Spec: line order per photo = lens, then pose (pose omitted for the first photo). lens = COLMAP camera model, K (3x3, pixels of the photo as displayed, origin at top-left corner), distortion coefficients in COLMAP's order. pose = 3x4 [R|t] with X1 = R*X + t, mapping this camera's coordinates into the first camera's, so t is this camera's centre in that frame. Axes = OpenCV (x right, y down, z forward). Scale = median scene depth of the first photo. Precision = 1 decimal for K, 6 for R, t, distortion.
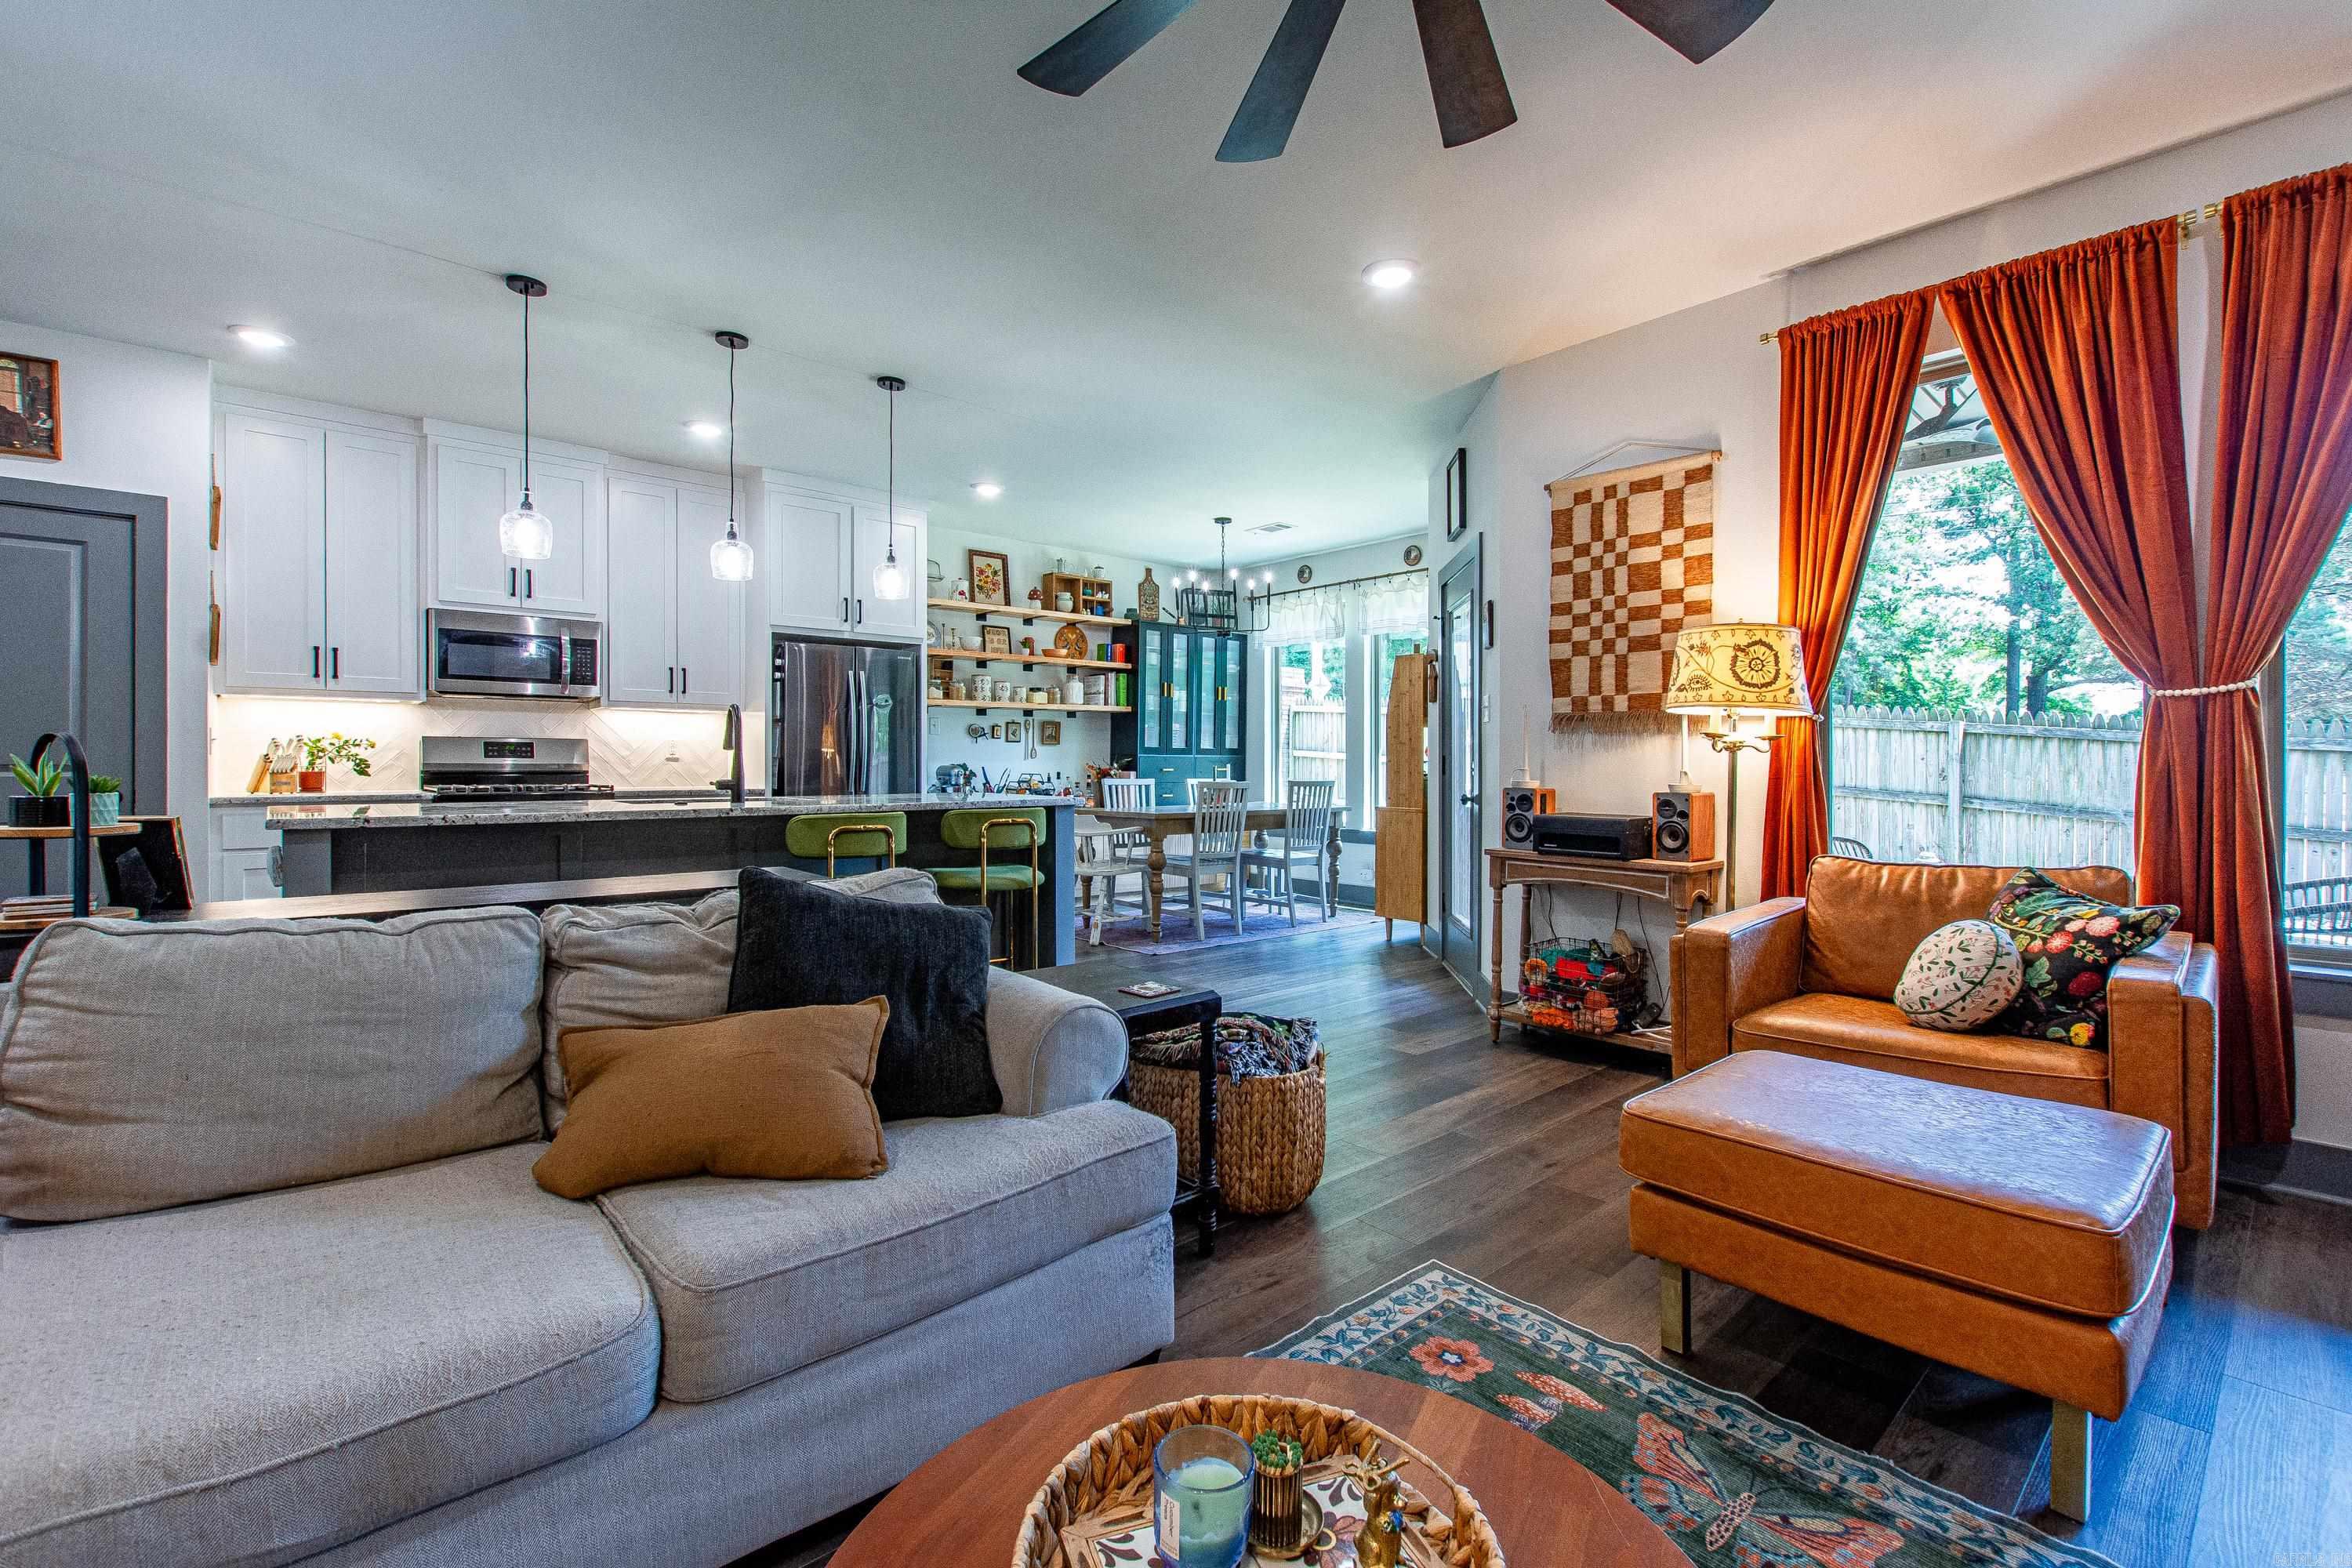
lens RADIAL K [[1028.3, 0, 1174.1], [0, 1028.3, 772.0], [0, 0, 1]] dist [0.007815, -0.002812]
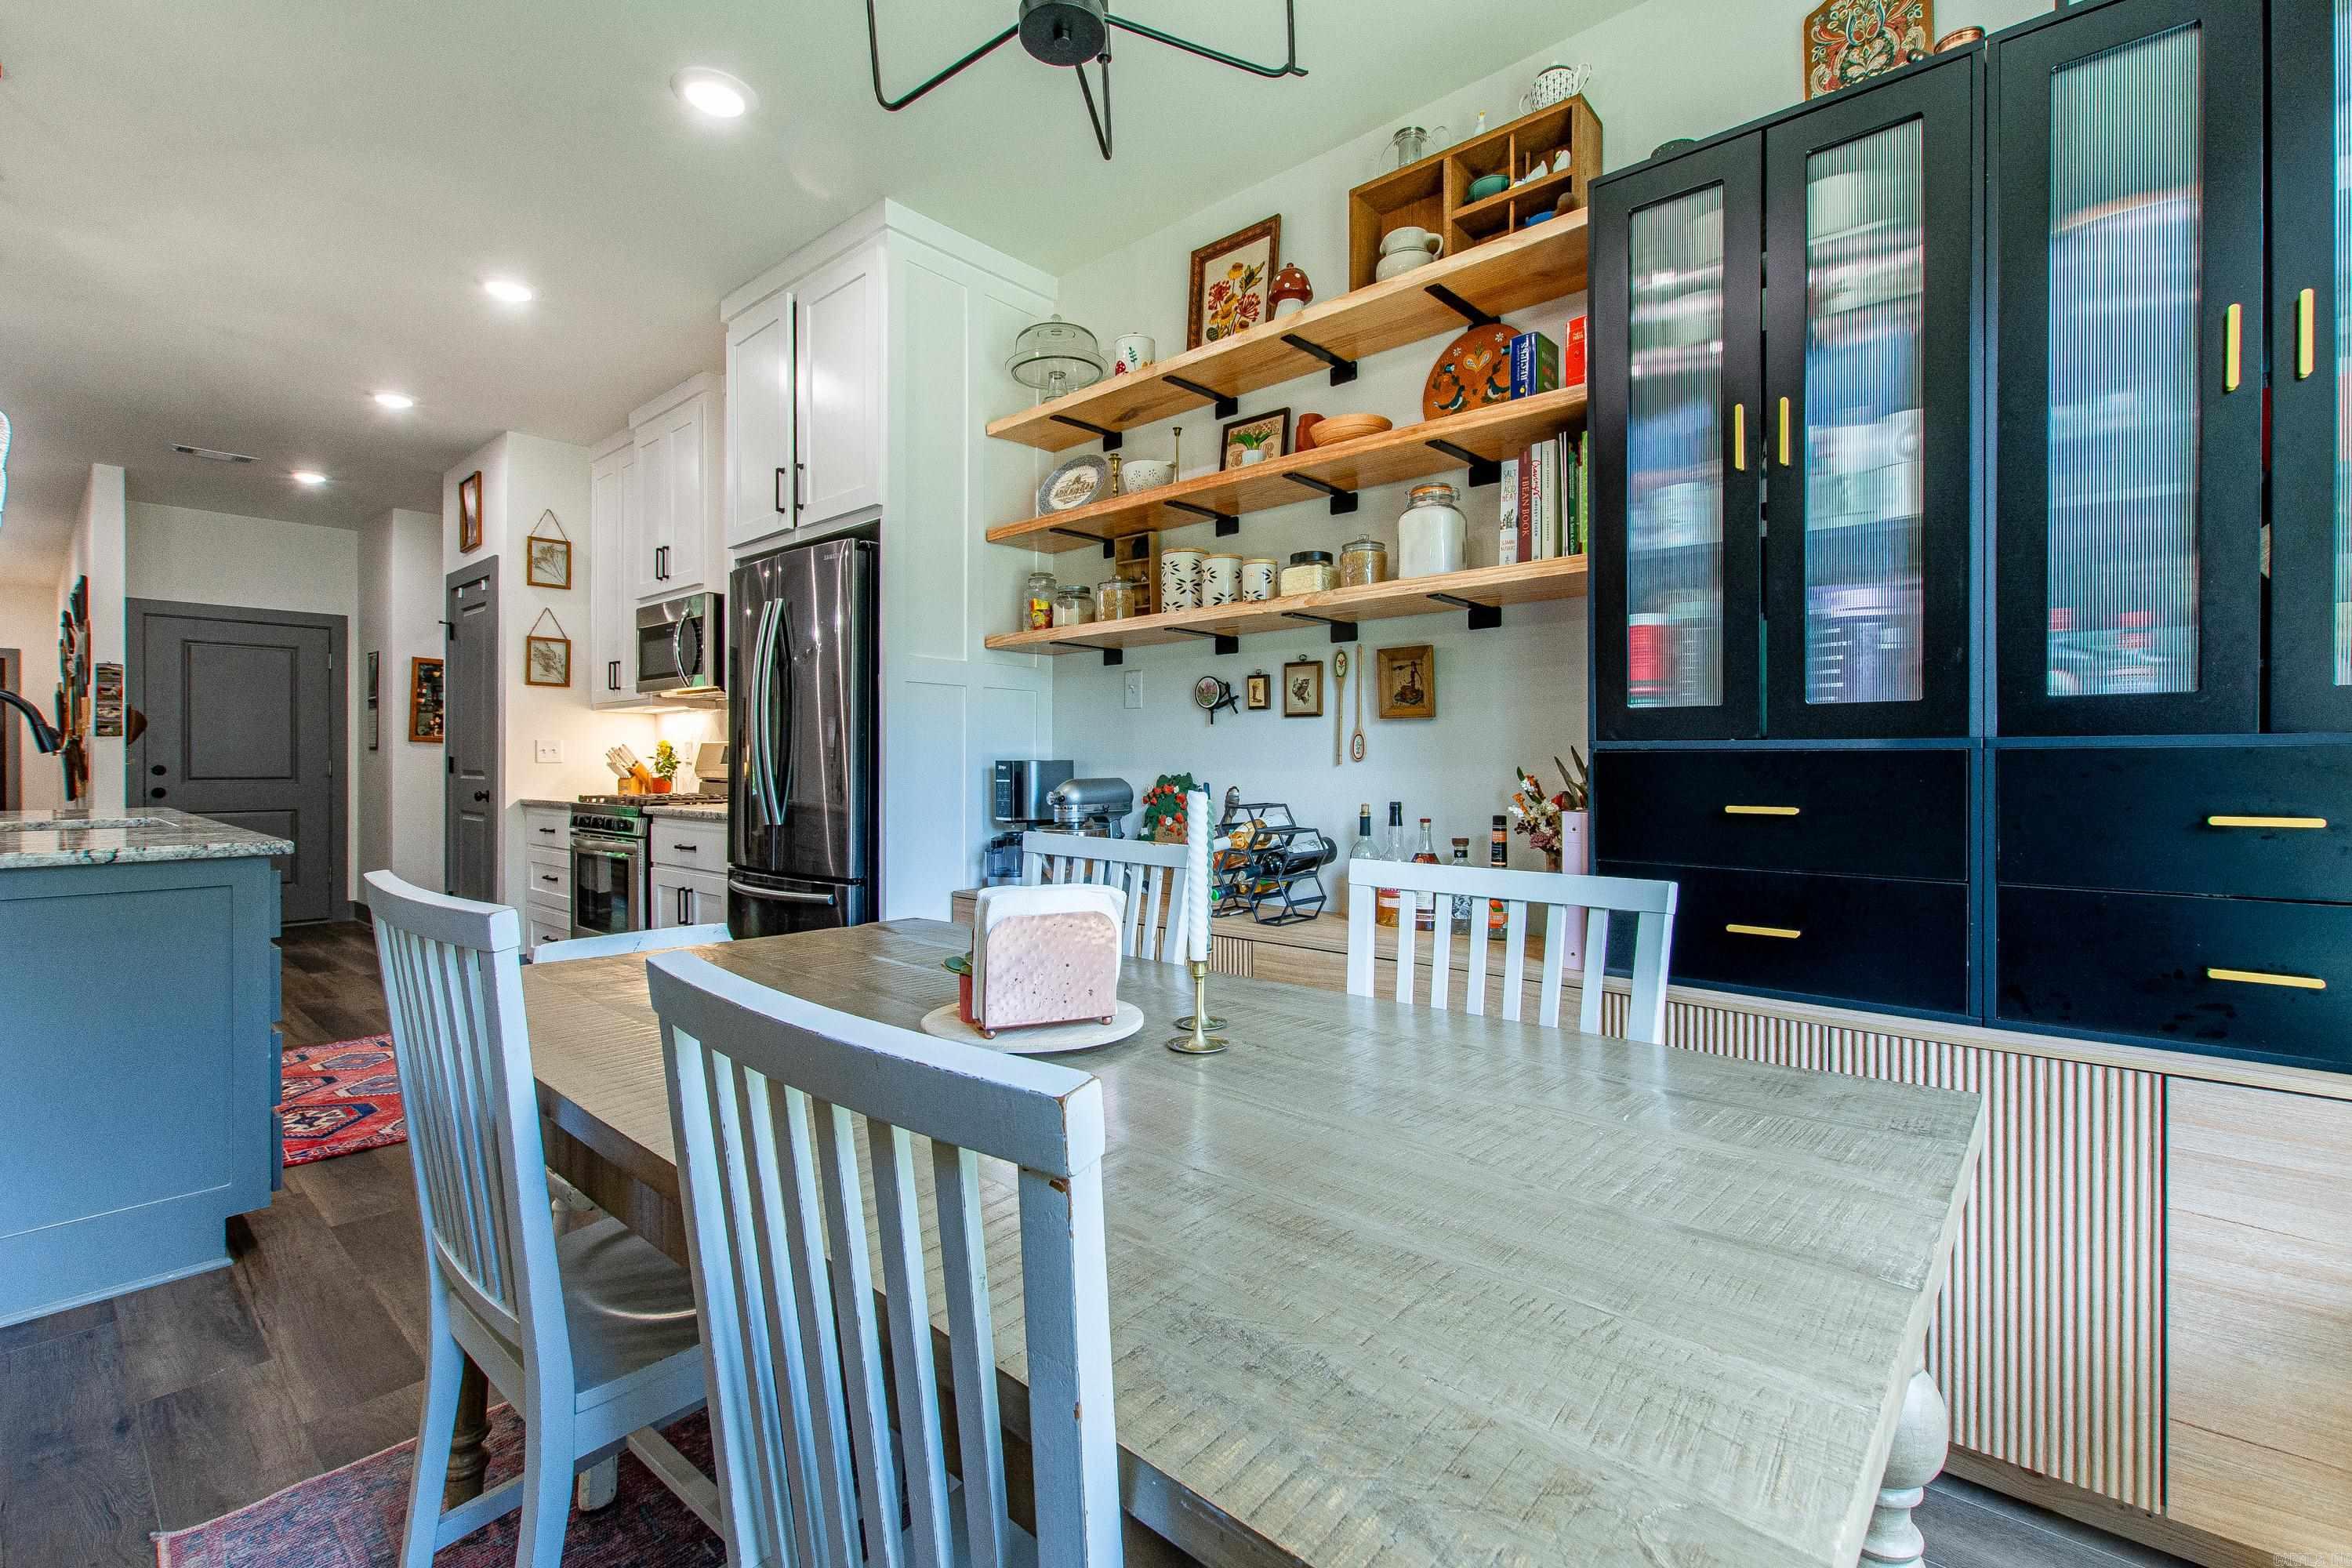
lens RADIAL K [[1028.3, 0, 1192.1], [0, 1028.3, 768.1], [0, 0, 1]] dist [0.007815, -0.002812]
pose [[0.128757, 0.002047, -0.991674, 0.280199], [-0.009801, 0.999952, 0.000792, -0.015344], [0.991628, 0.009618, 0.128770, 1.315274]]
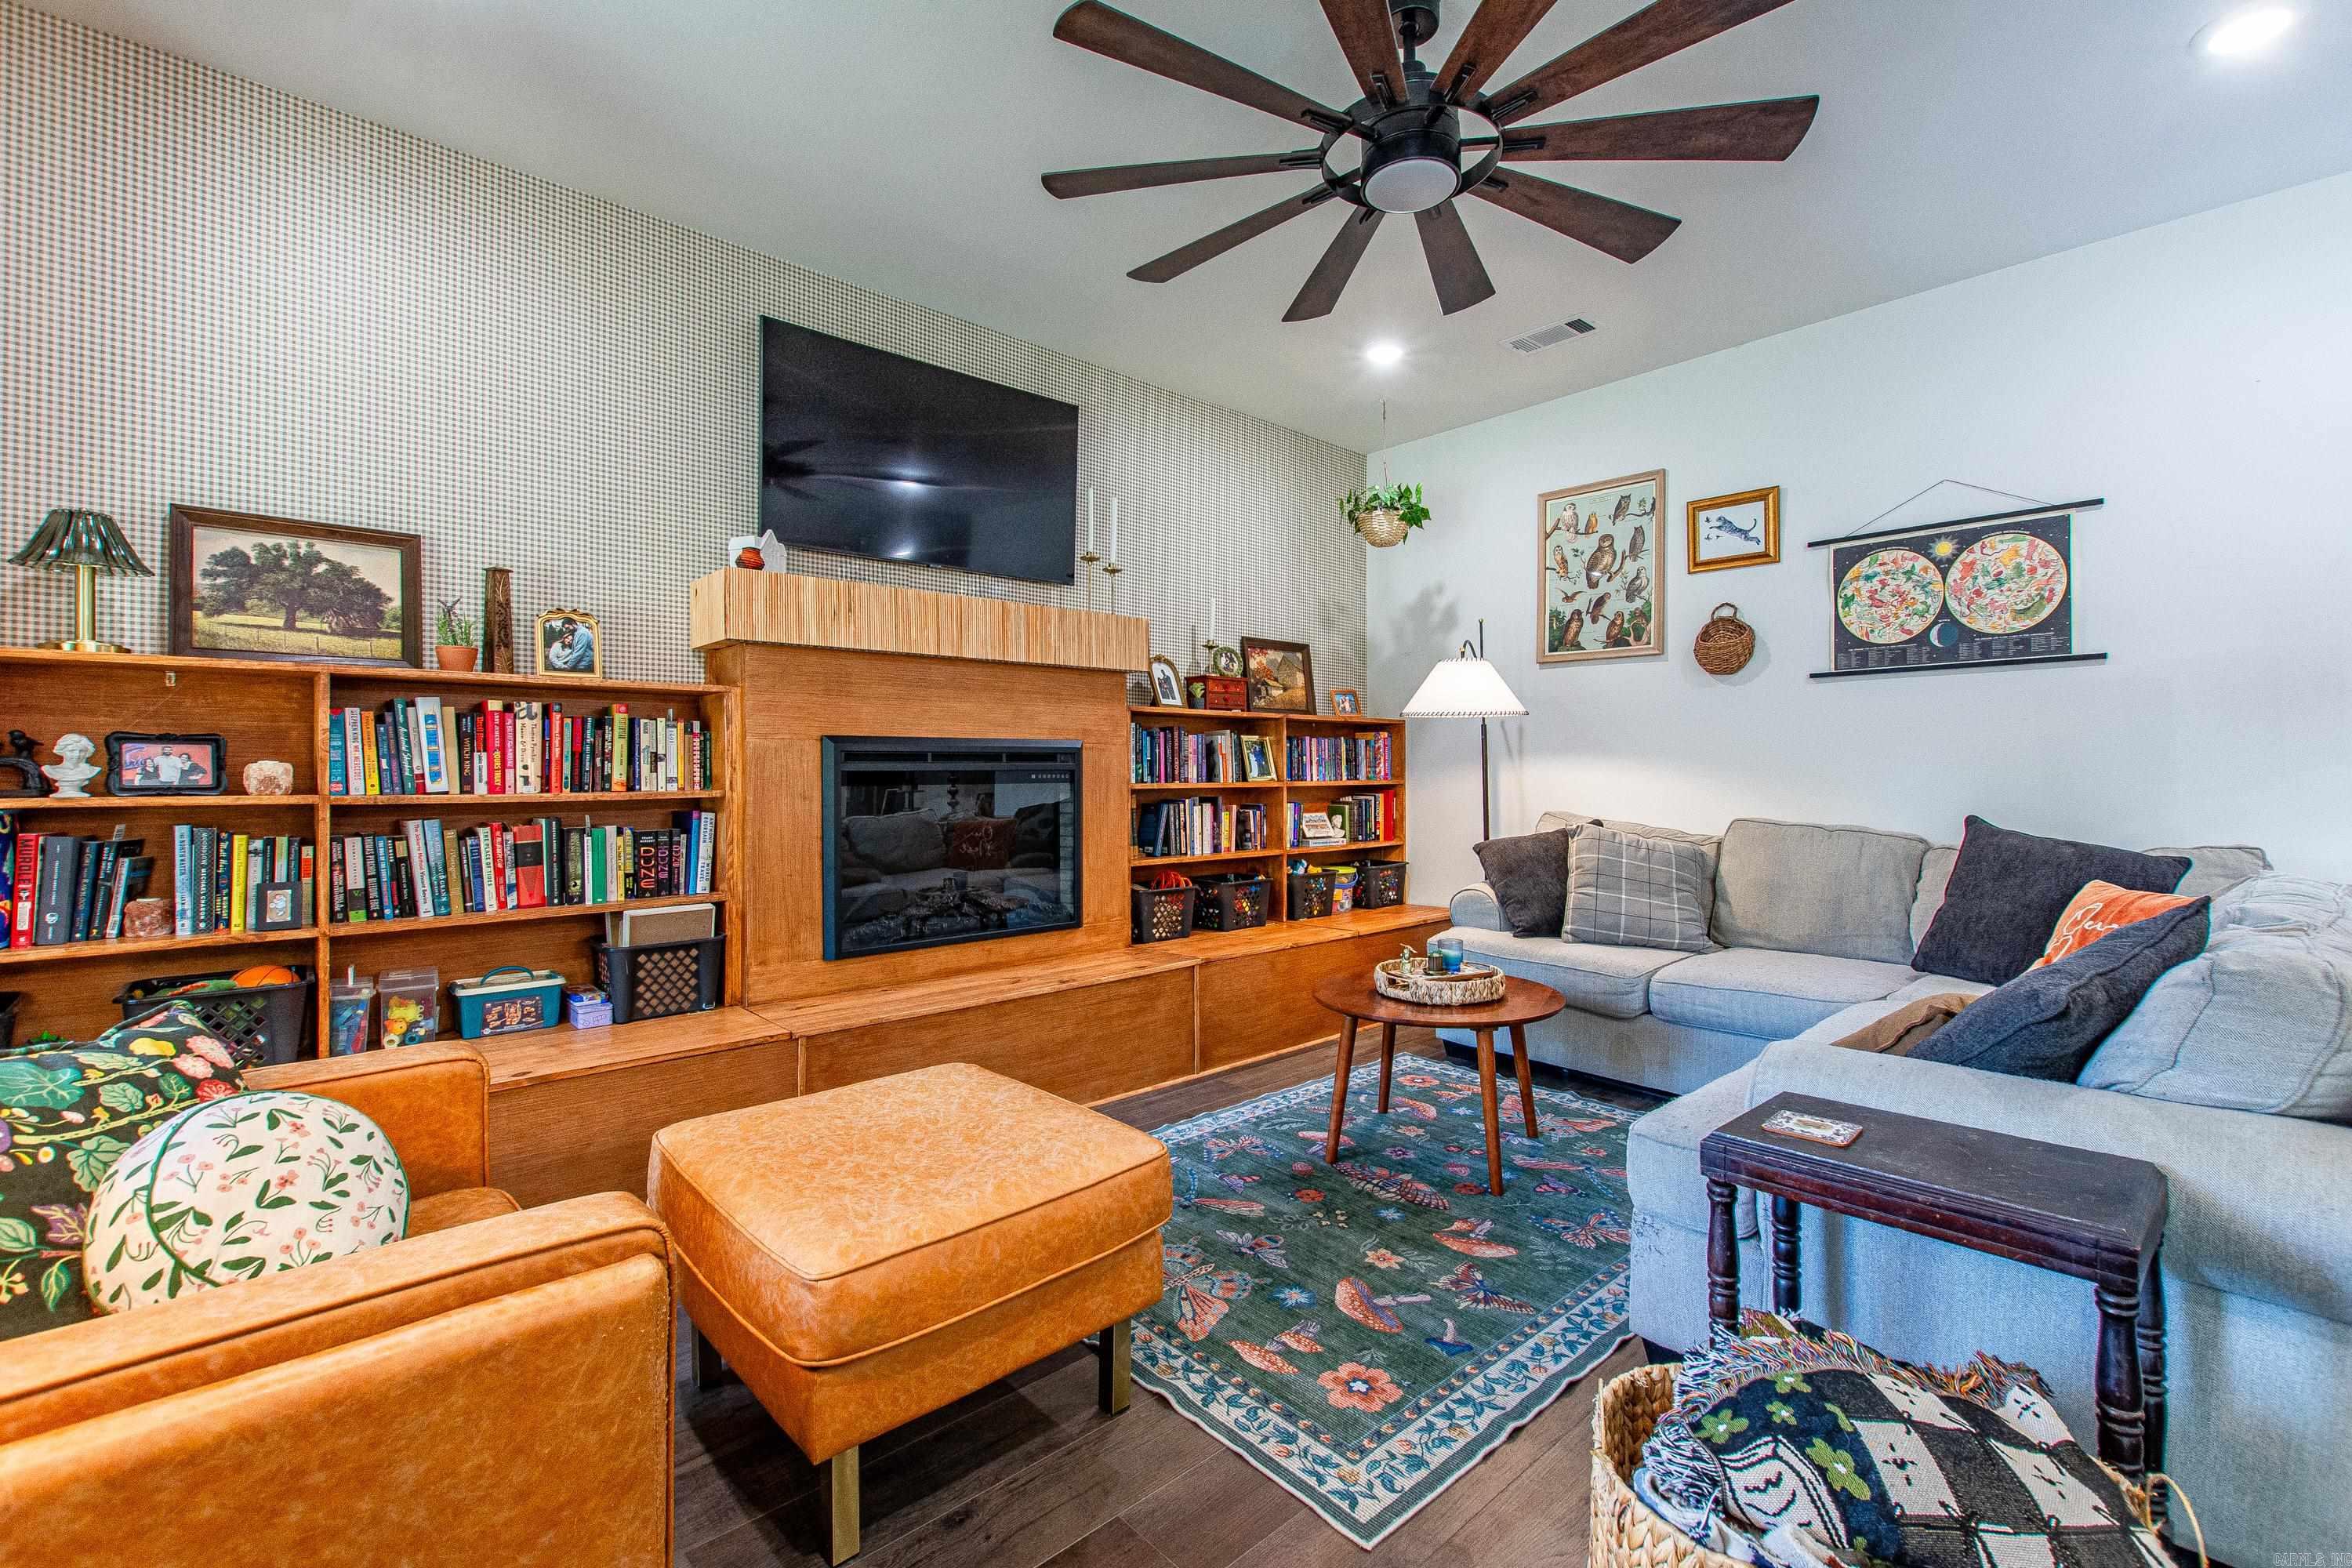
lens RADIAL K [[1028.3, 0, 1182.6], [0, 1028.3, 766.0], [0, 0, 1]] dist [0.007815, -0.002812]
pose [[-0.999897, 0.000382, -0.014363, 0.158932], [0.000280, 0.999974, 0.007138, -0.006045], [0.014366, 0.007134, -0.999871, 0.693811]]
